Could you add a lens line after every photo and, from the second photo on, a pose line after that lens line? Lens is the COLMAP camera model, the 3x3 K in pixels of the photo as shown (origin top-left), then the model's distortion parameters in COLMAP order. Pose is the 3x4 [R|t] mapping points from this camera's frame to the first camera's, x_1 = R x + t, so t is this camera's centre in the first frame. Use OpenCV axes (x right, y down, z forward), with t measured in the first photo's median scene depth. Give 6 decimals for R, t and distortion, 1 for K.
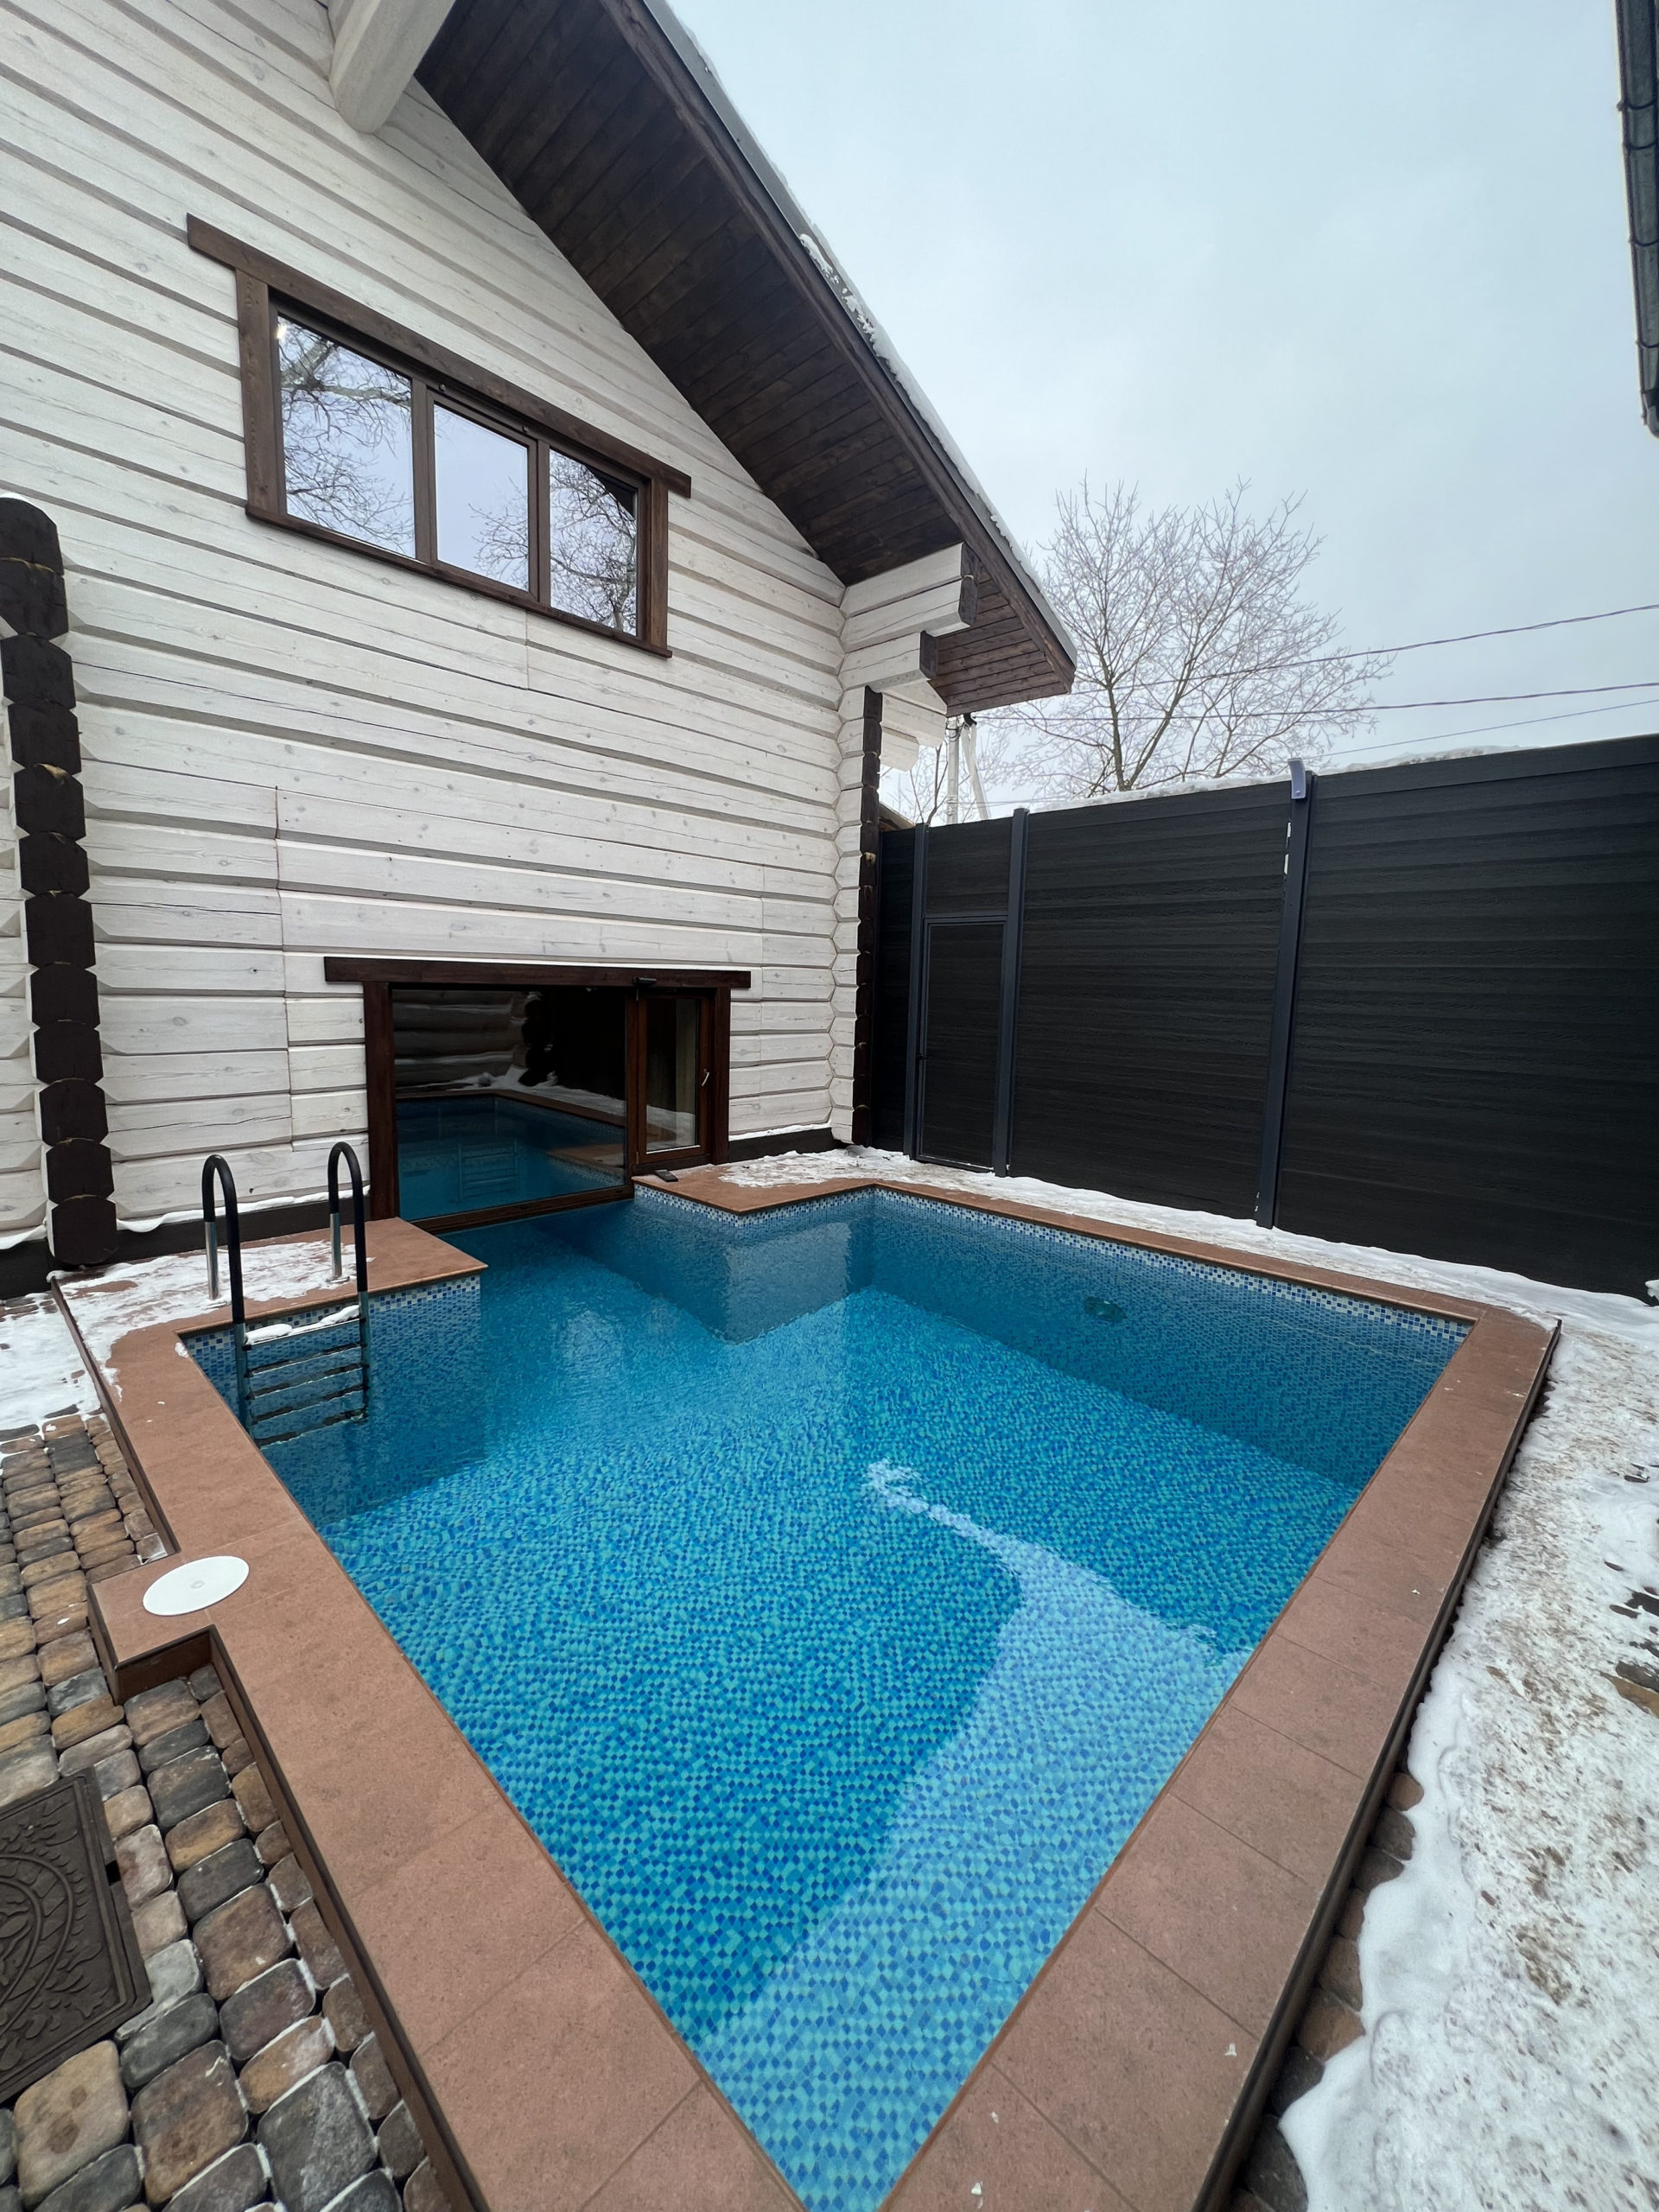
lens RADIAL K [[882.9, 0, 819.2], [0, 882.9, 1097.0], [0, 0, 1]] dist [-0.005487, 0.000673]
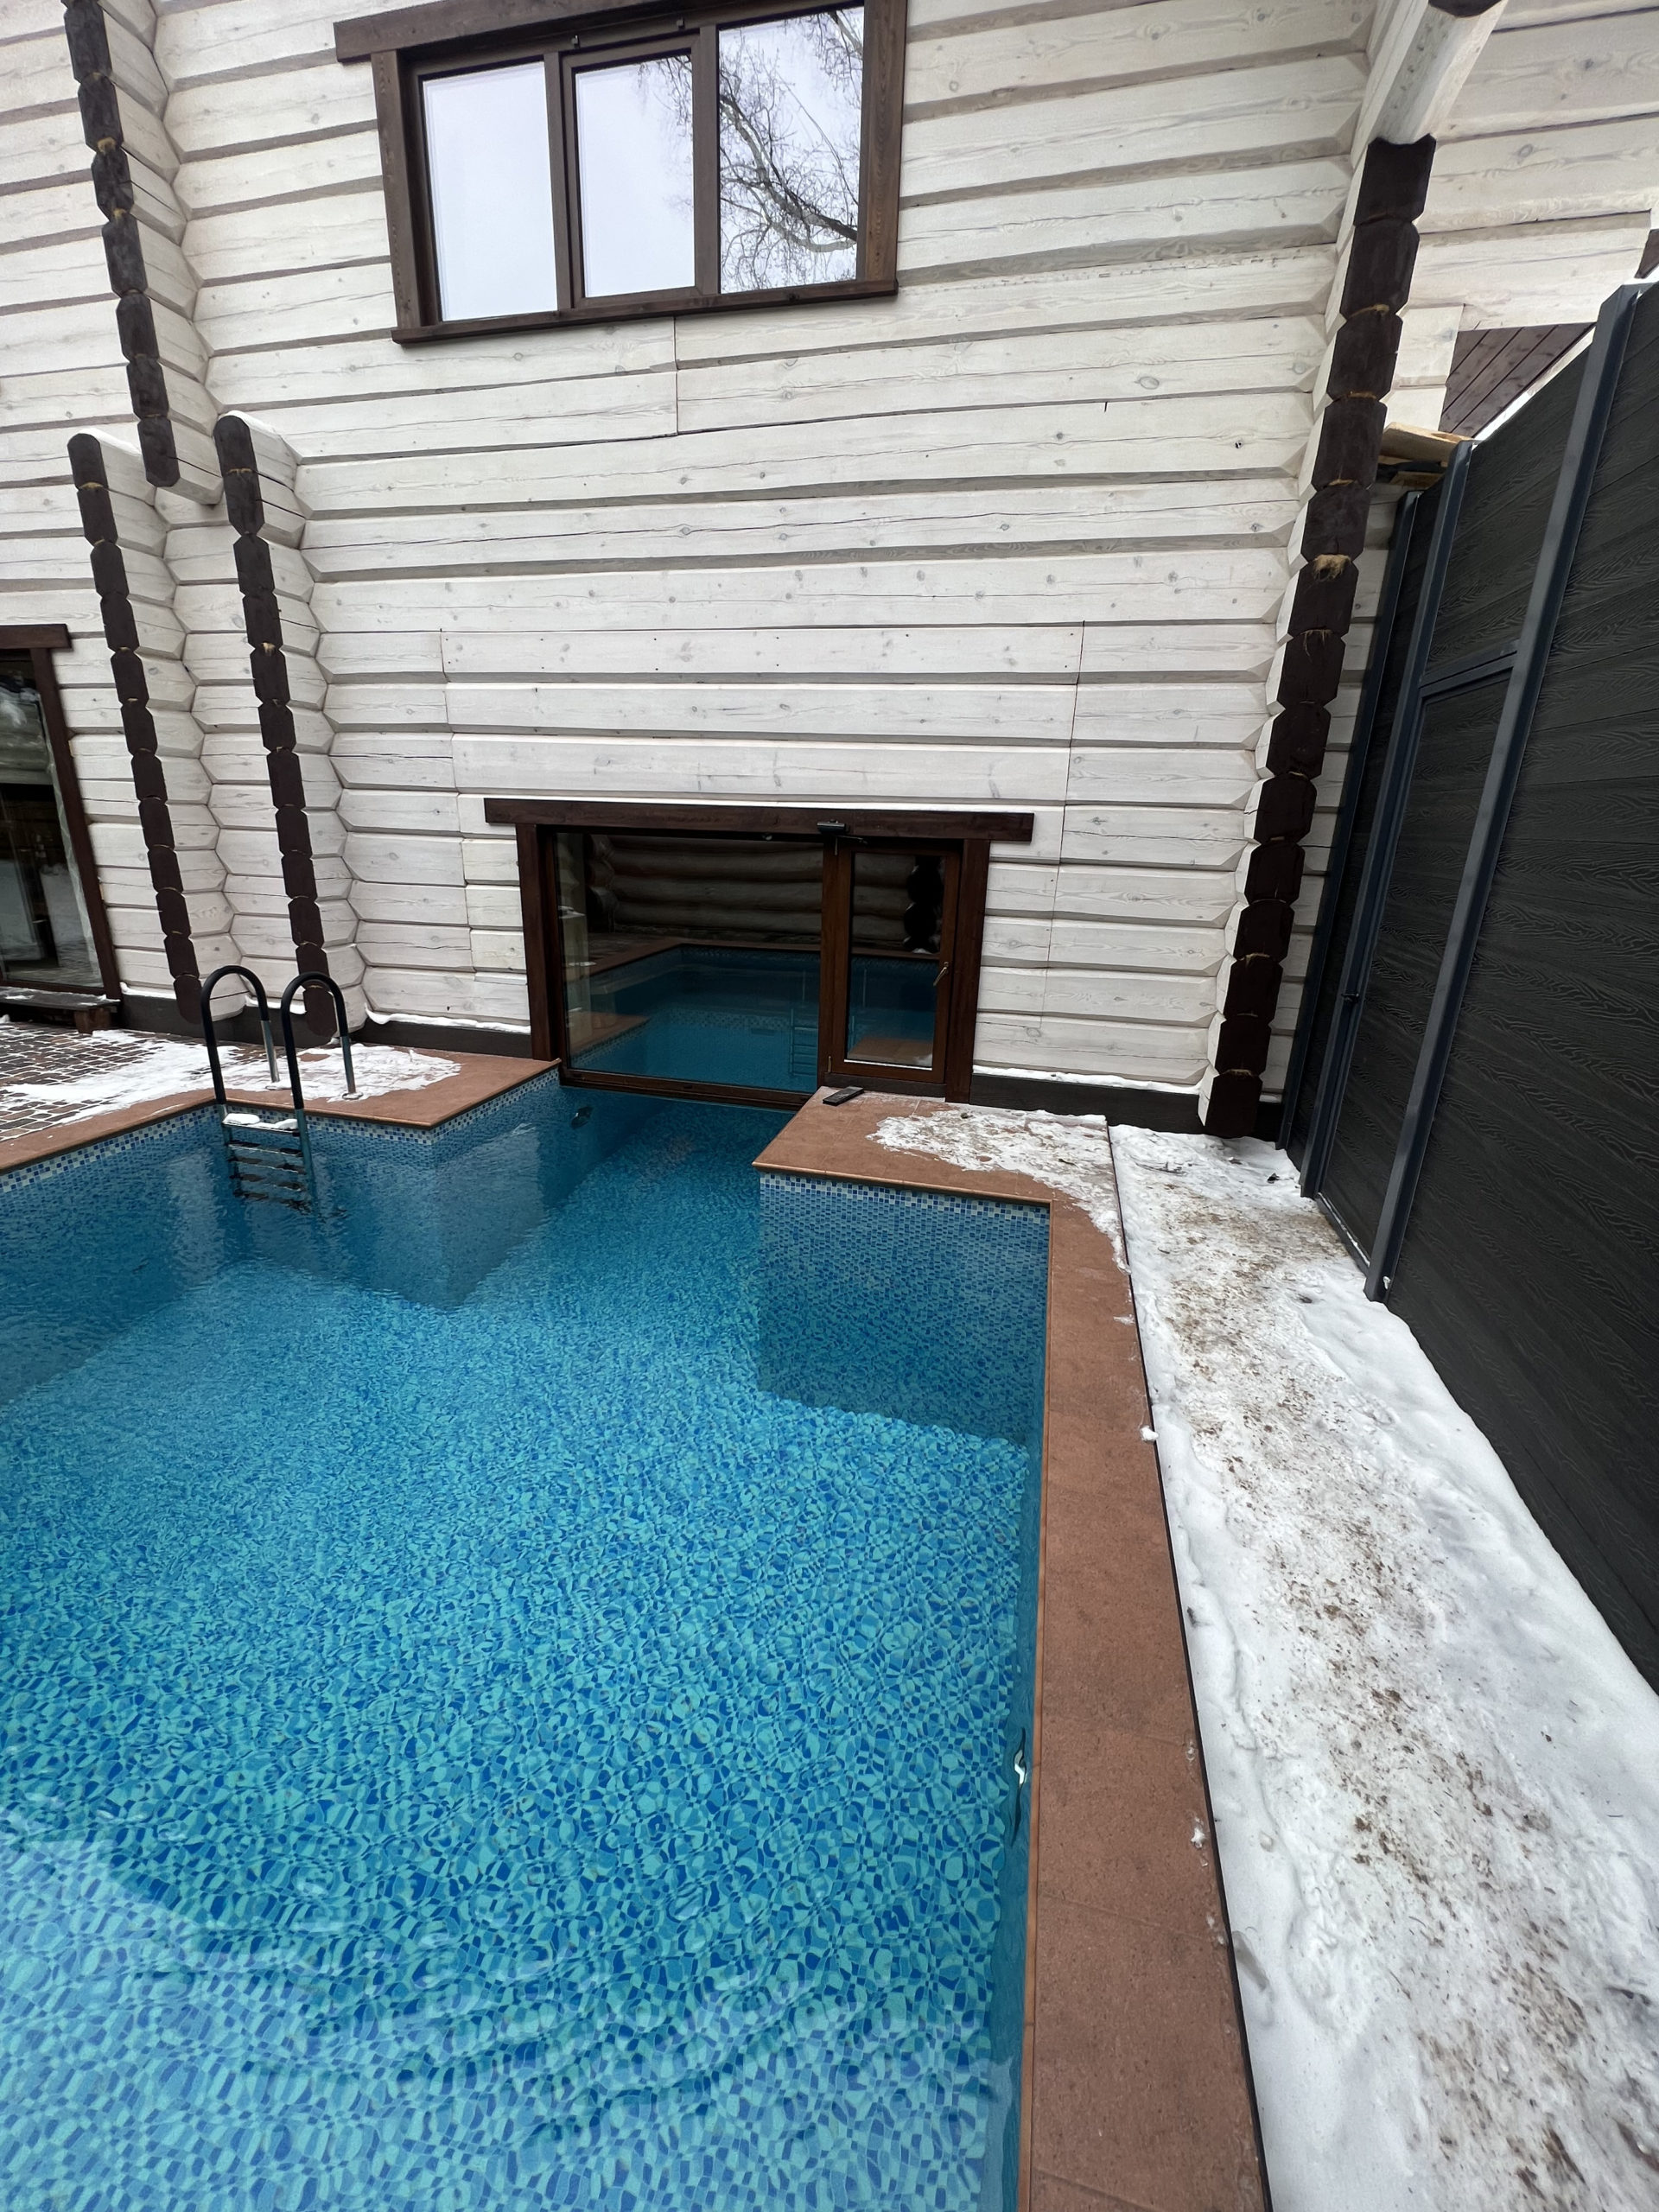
lens RADIAL K [[882.9, 0, 838.9], [0, 882.9, 1098.1], [0, 0, 1]] dist [-0.005487, 0.000673]
pose [[0.512662, 0.254260, -0.820079, 0.546091], [-0.126594, 0.967091, 0.220701, -0.091468], [0.849207, -0.009328, 0.527978, 0.738528]]
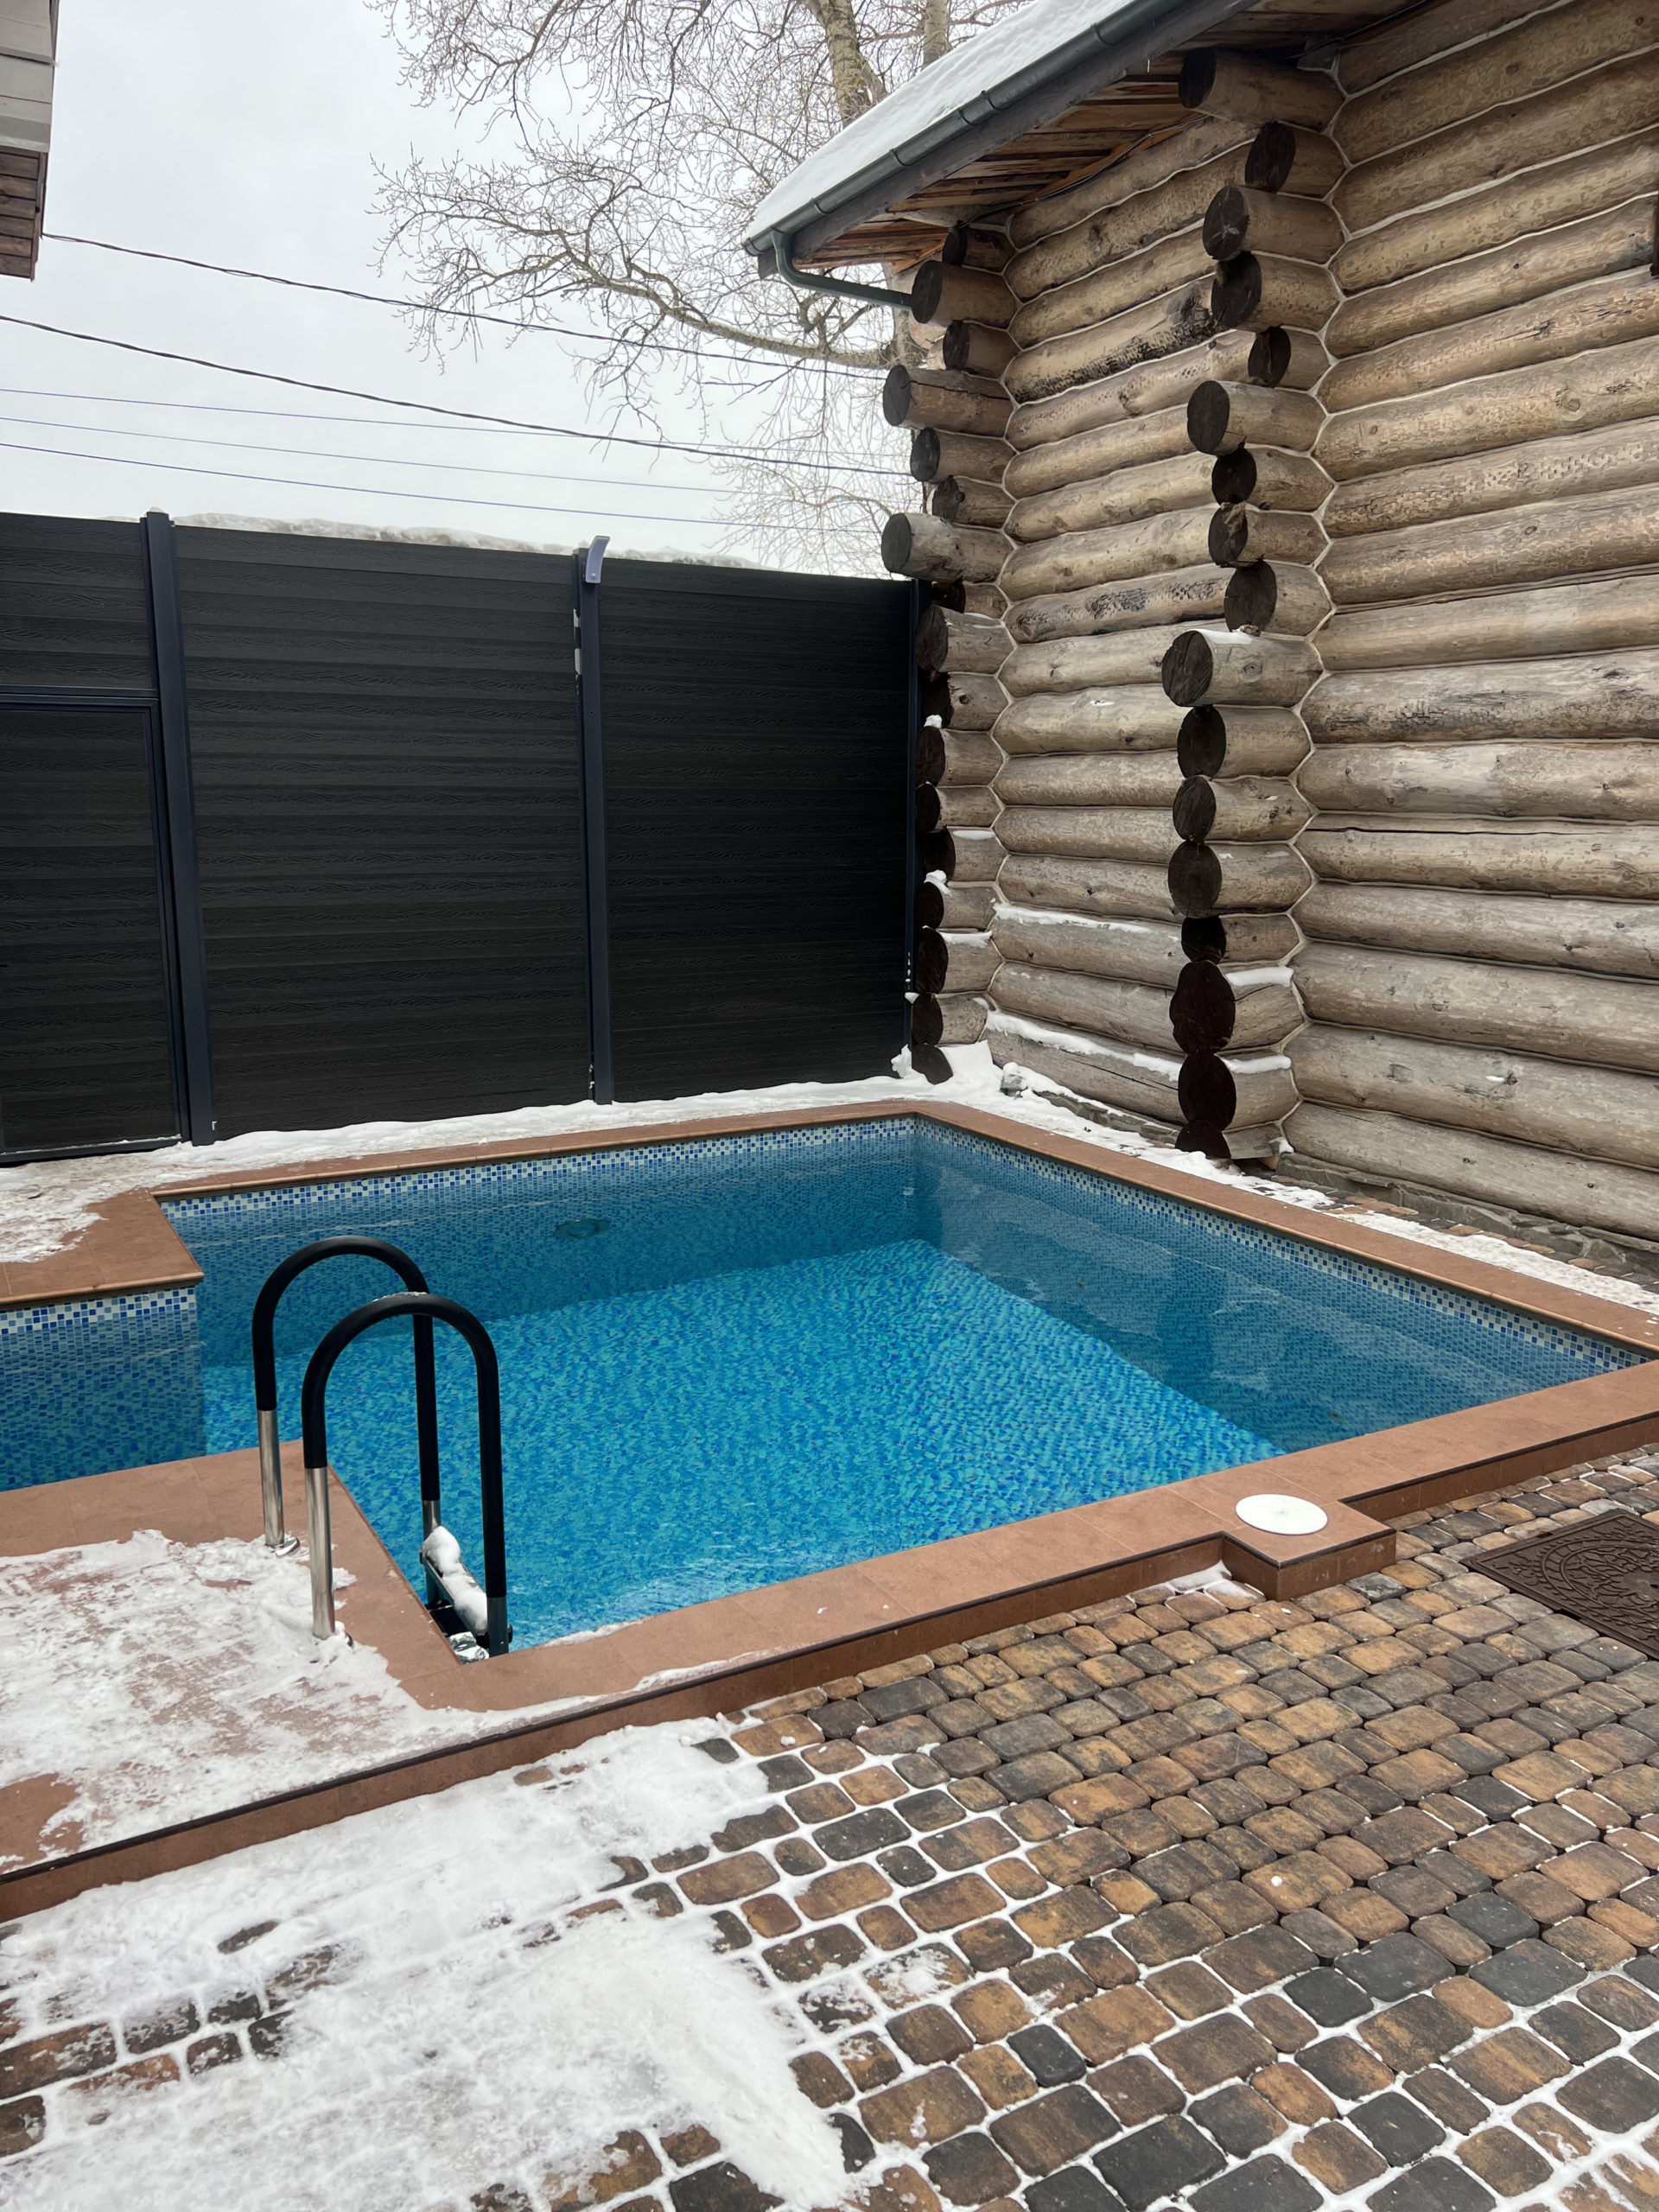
lens RADIAL K [[1647.9, 0, 851.5], [0, 1647.9, 1113.0], [0, 0, 1]] dist [0.066459, -0.073337]
pose [[0.277611, -0.210696, 0.937304, -0.977322], [0.125189, 0.975268, 0.182152, -0.108219], [-0.952502, 0.066773, 0.297122, 0.346043]]
